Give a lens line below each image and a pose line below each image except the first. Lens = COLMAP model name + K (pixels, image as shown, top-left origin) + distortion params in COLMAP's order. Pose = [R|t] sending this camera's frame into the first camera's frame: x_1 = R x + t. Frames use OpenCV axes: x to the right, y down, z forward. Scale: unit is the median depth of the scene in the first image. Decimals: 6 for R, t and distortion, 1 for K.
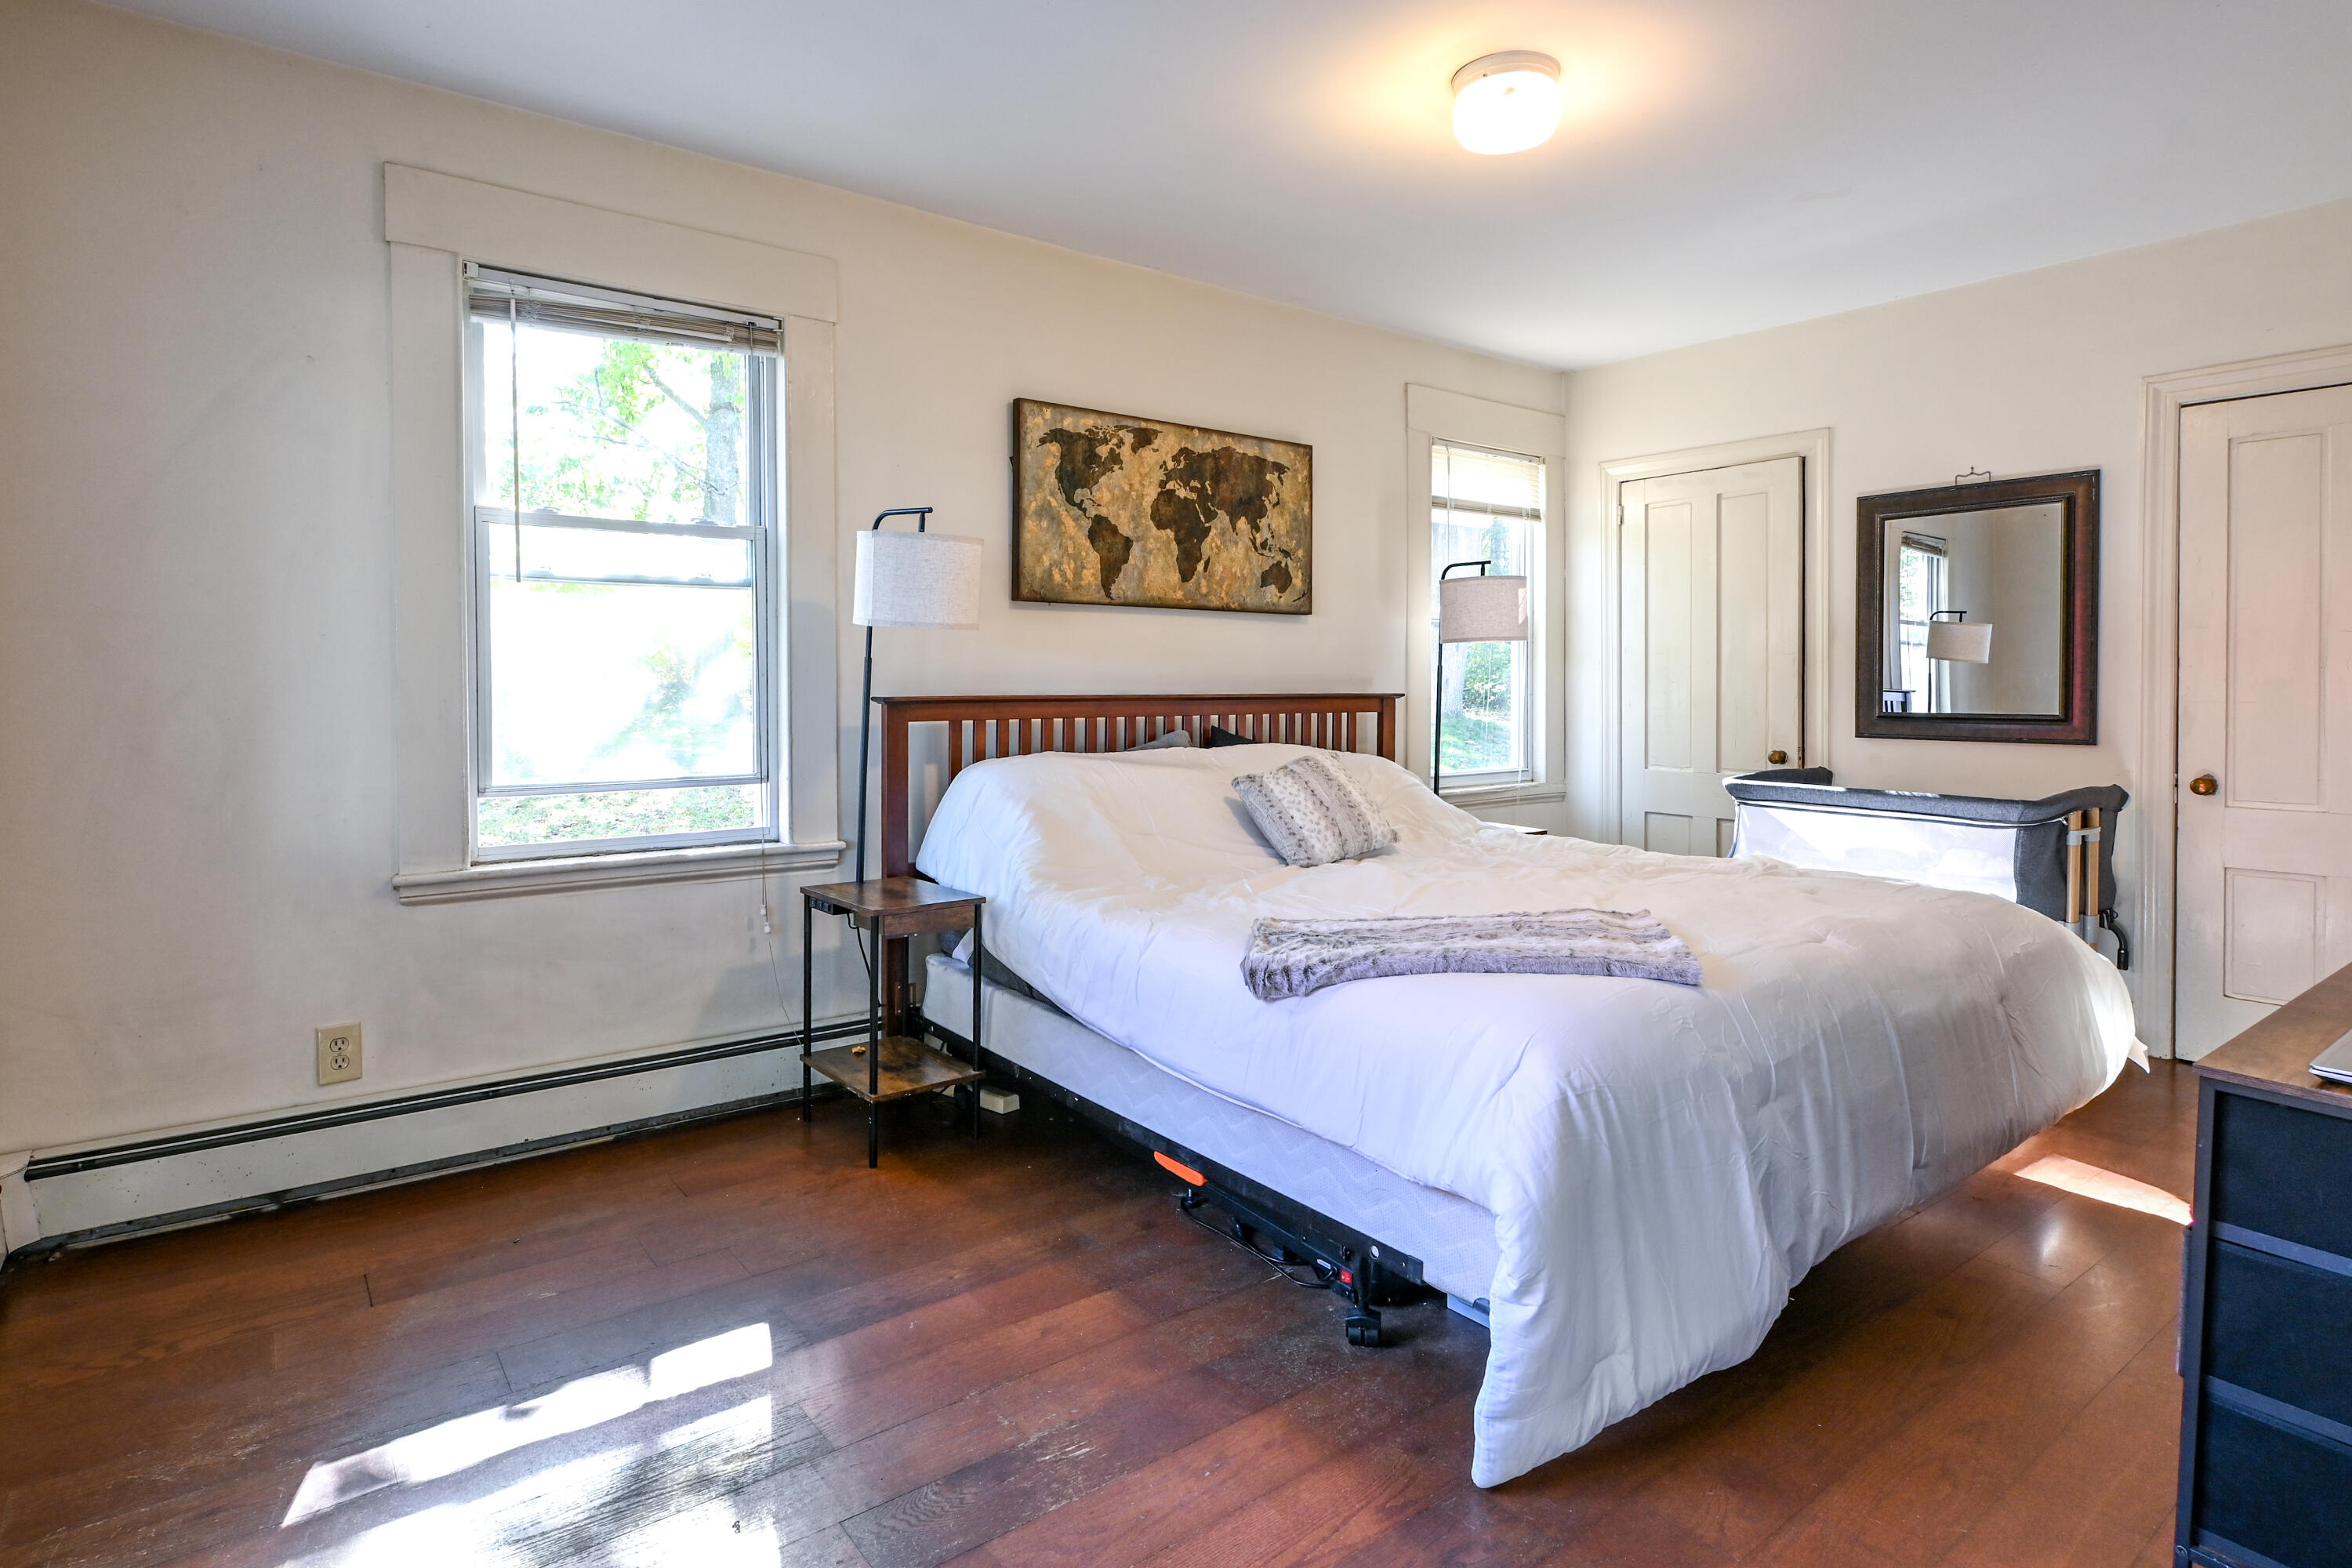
lens RADIAL K [[1218.4, 0, 1168.8], [0, 1218.4, 708.0], [0, 0, 1]] dist [-0.000148, -0.000036]
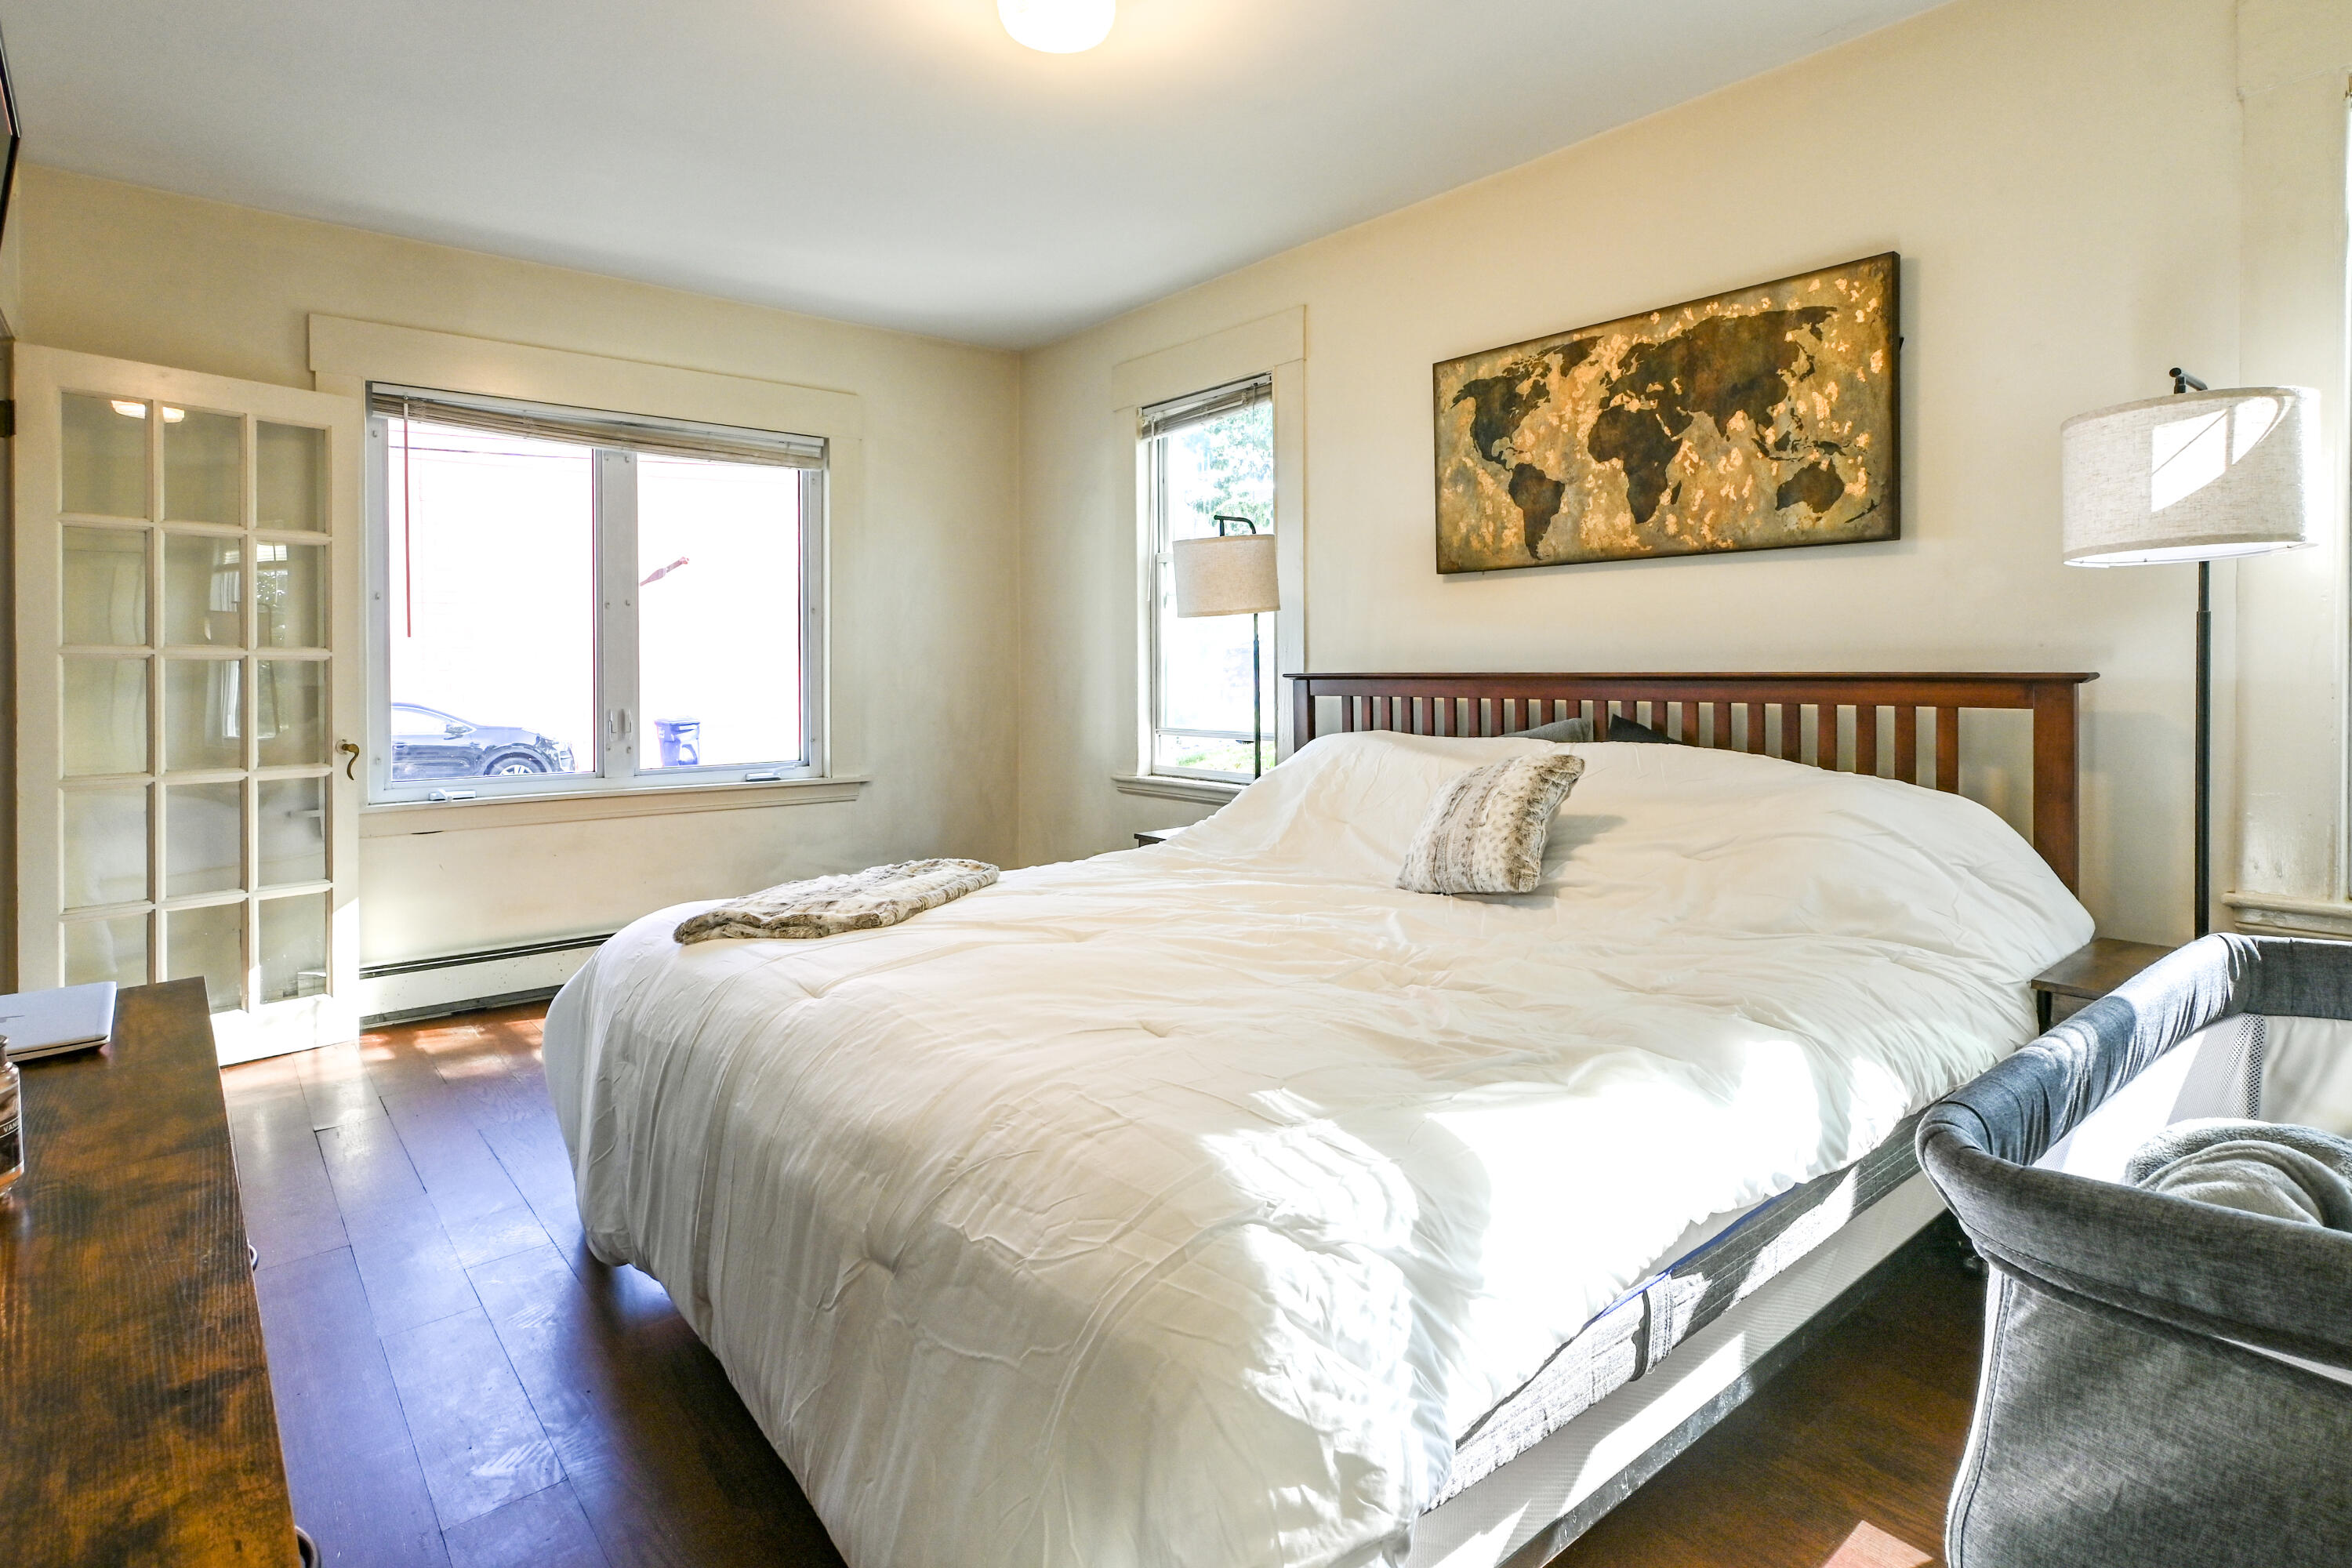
lens RADIAL K [[1218.4, 0, 1168.8], [0, 1218.4, 708.0], [0, 0, 1]] dist [-0.000148, -0.000036]
pose [[0.036432, 0.033444, -0.998776, 0.783983], [-0.013622, 0.999364, 0.032967, -0.010280], [0.999243, 0.012404, 0.036865, 0.705893]]
